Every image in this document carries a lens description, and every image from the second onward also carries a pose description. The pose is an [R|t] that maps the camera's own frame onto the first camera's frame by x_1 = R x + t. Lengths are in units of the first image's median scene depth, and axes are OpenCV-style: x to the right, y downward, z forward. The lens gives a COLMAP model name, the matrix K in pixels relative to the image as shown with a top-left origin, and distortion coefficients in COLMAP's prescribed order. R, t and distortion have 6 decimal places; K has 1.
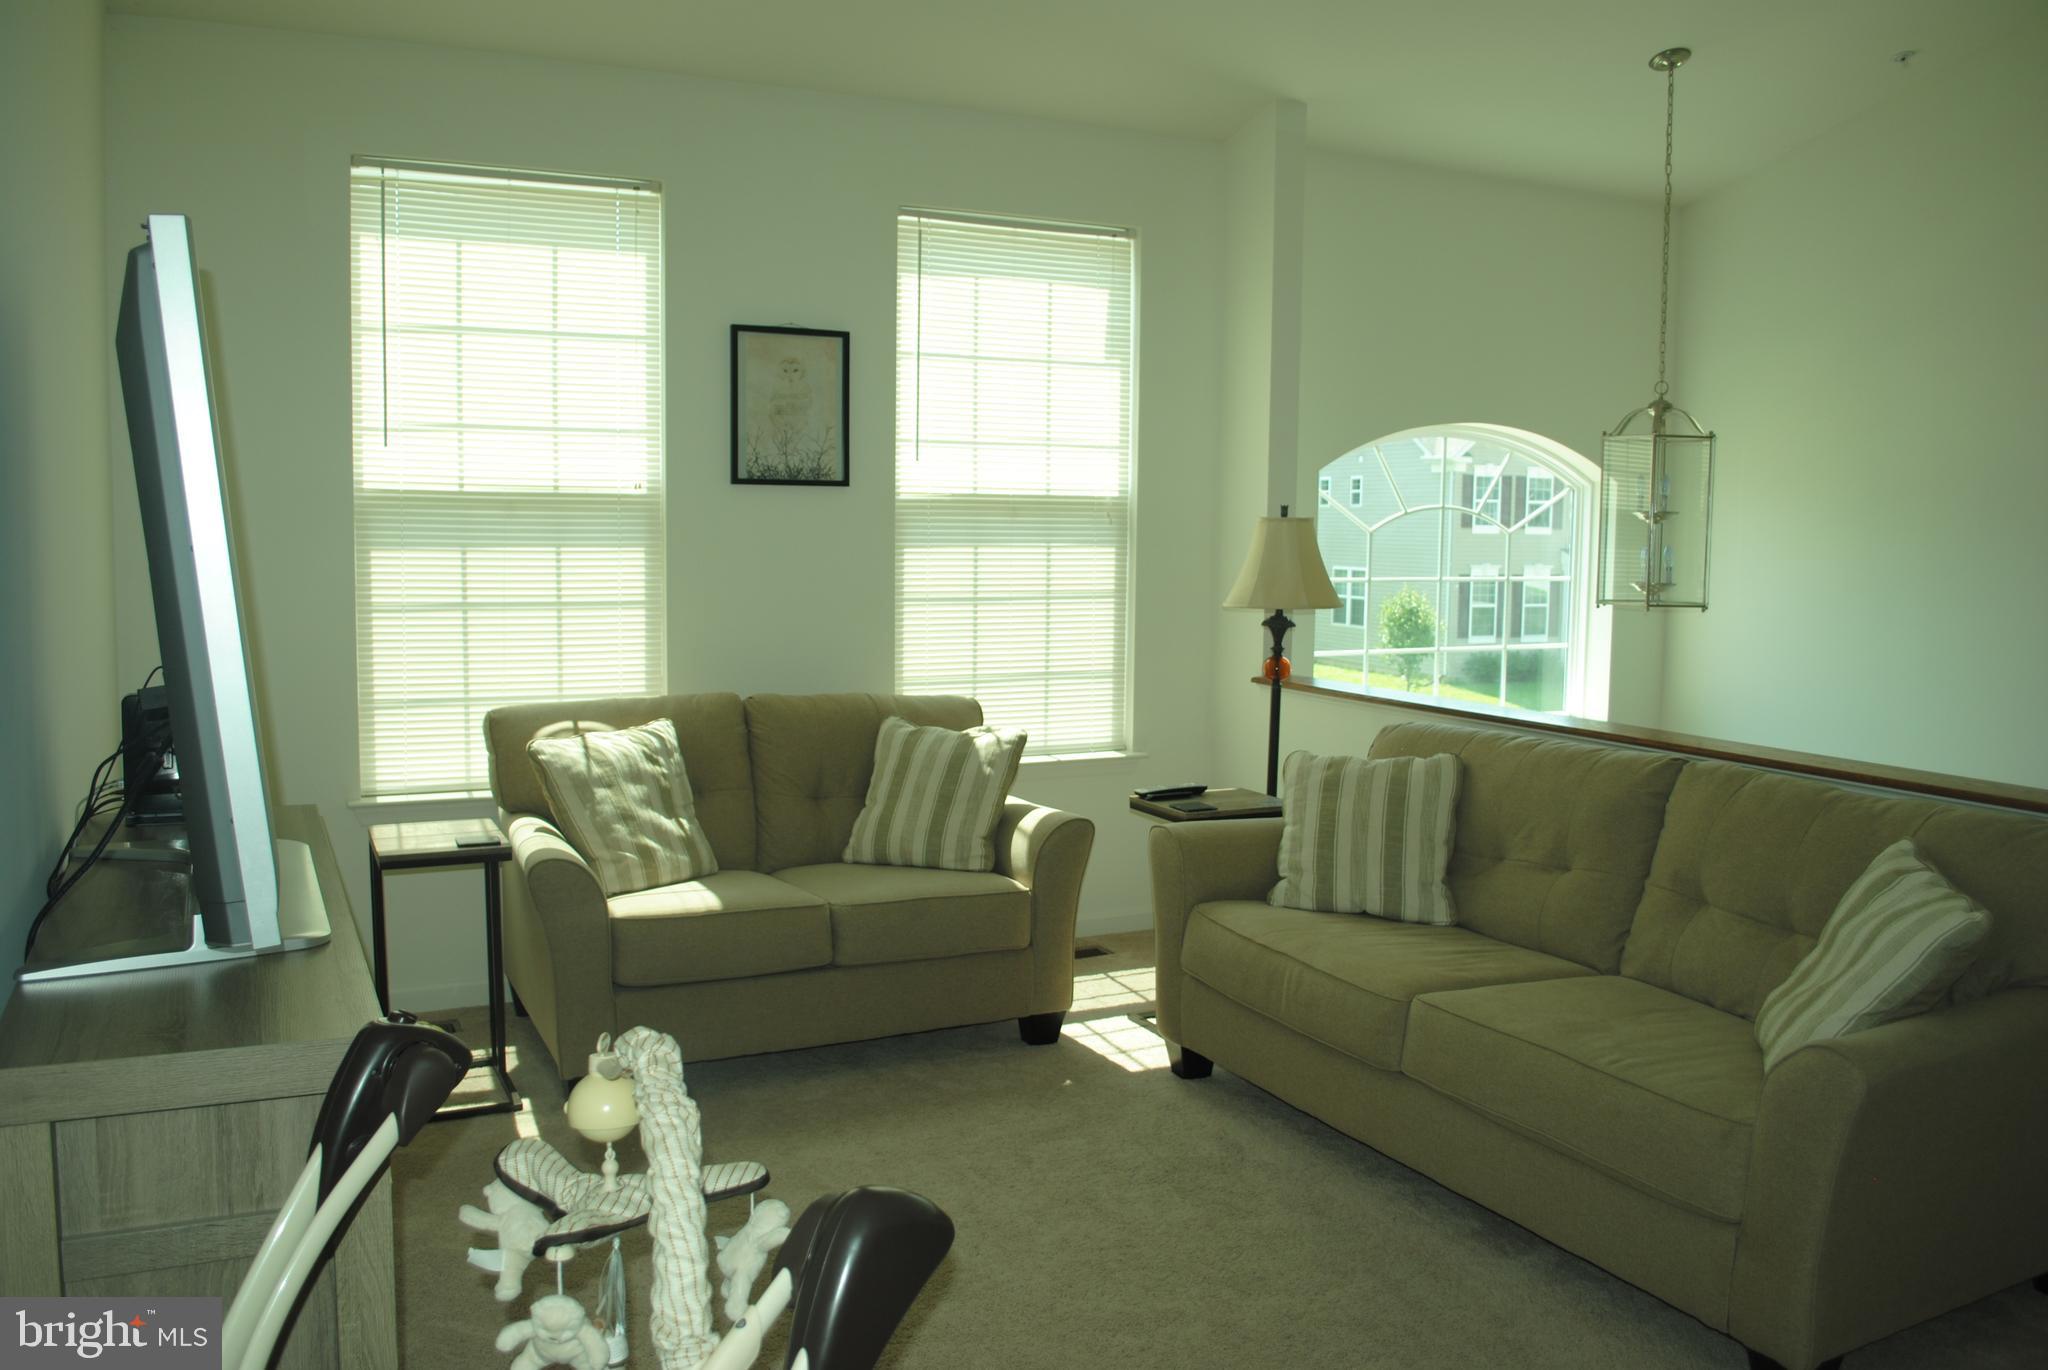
lens RADIAL K [[1609.4, 0, 1025.4], [0, 1609.4, 684.9], [0, 0, 1]] dist [-0.086439, 0.013272]
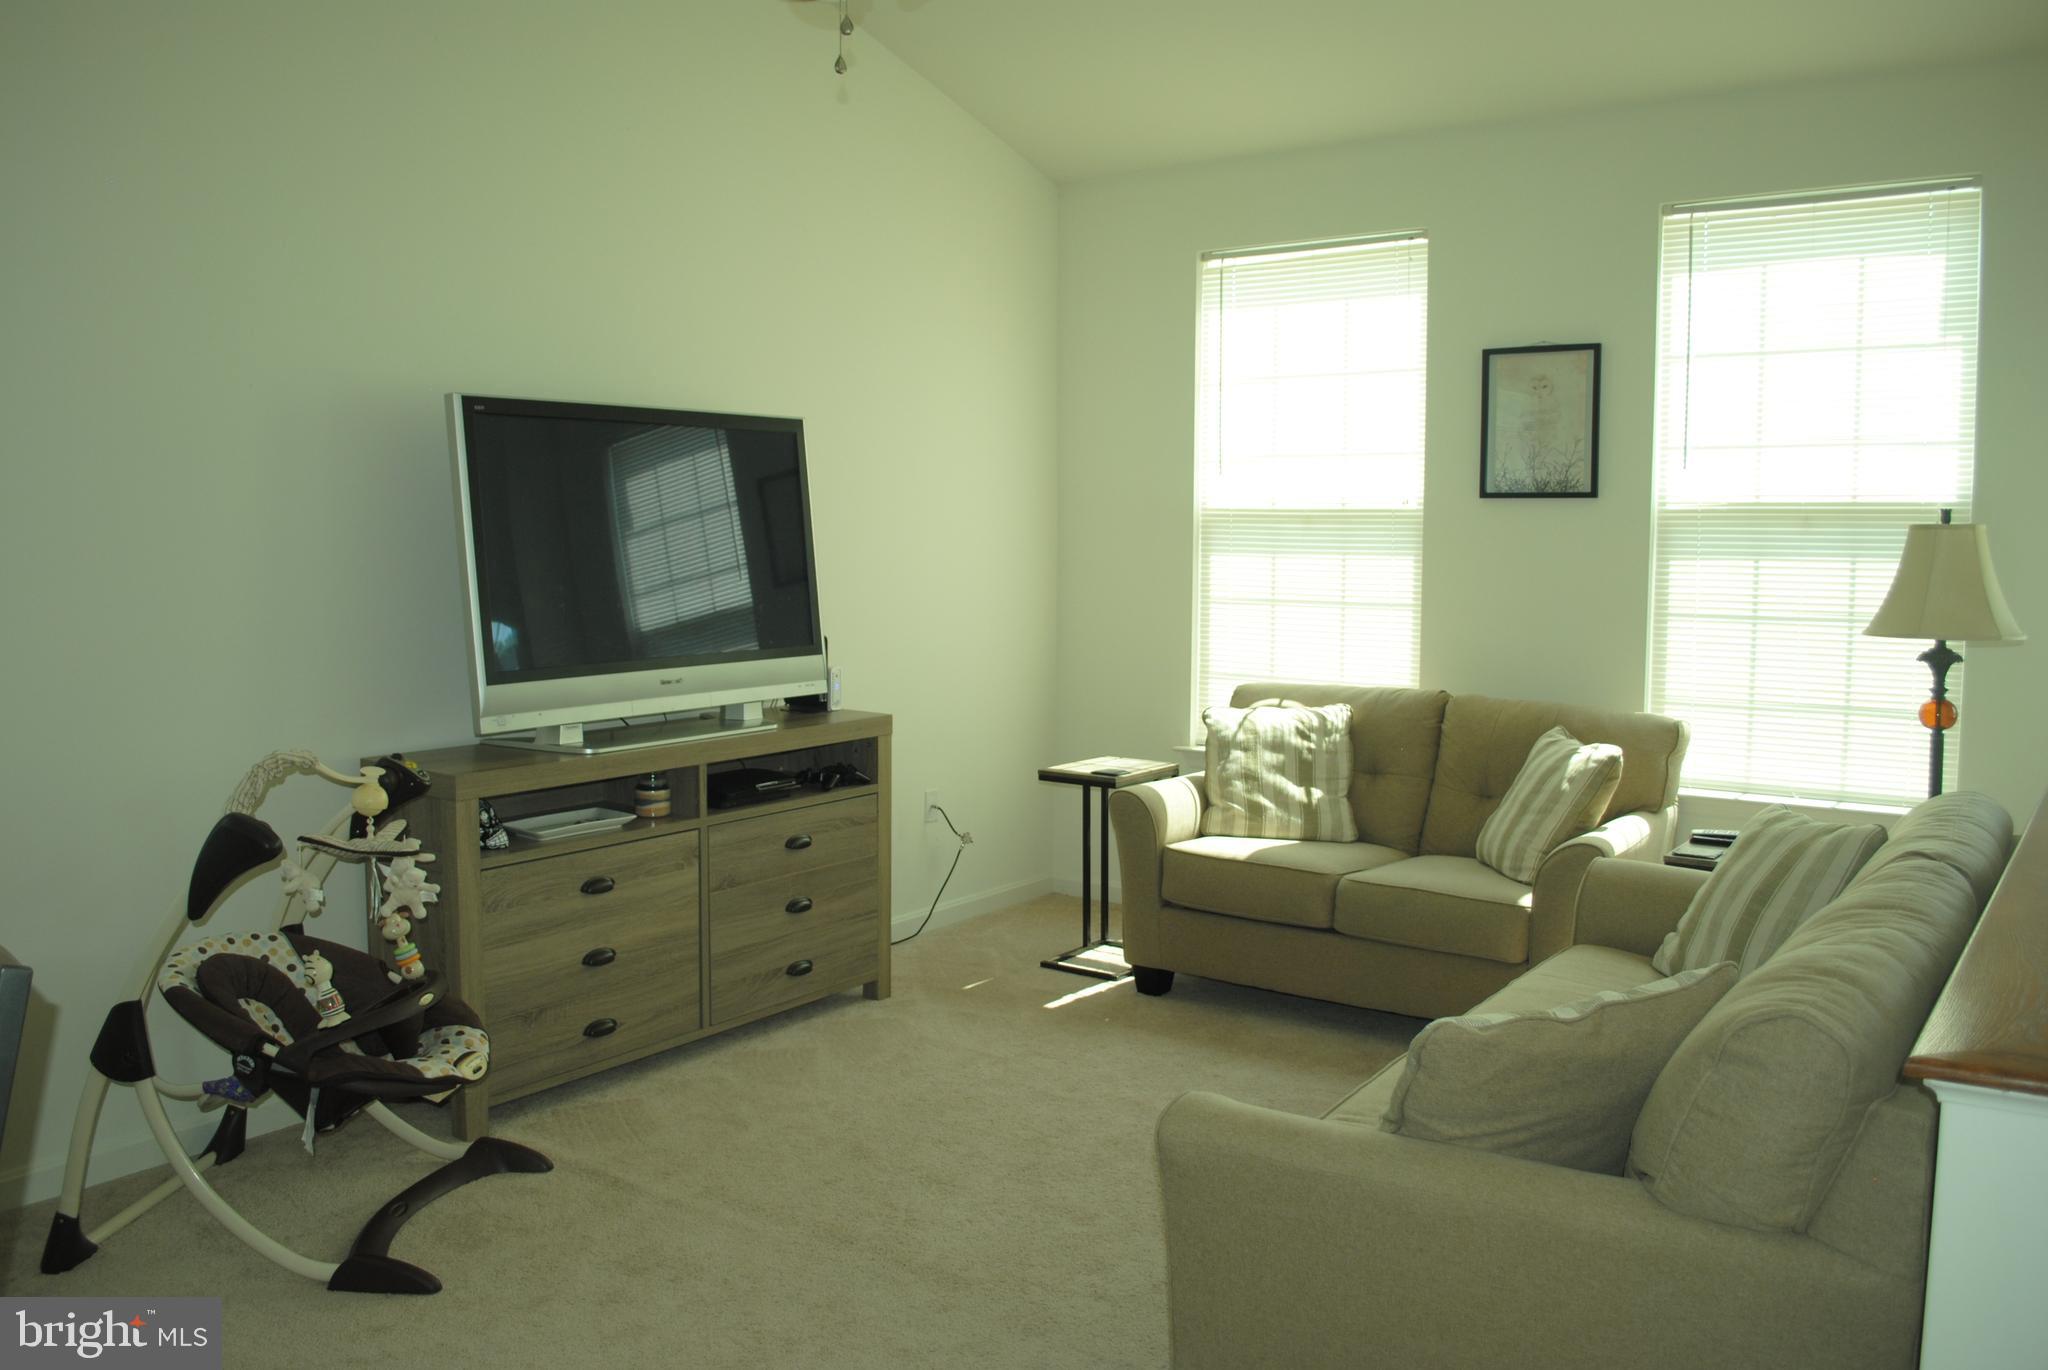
lens RADIAL K [[1609.4, 0, 1030.0], [0, 1609.4, 680.9], [0, 0, 1]] dist [-0.086439, 0.013272]
pose [[0.460228, 0.071093, -0.884949, 0.634846], [-0.086582, 0.995631, 0.034957, -0.014935], [0.883569, 0.060533, 0.464373, 0.246385]]
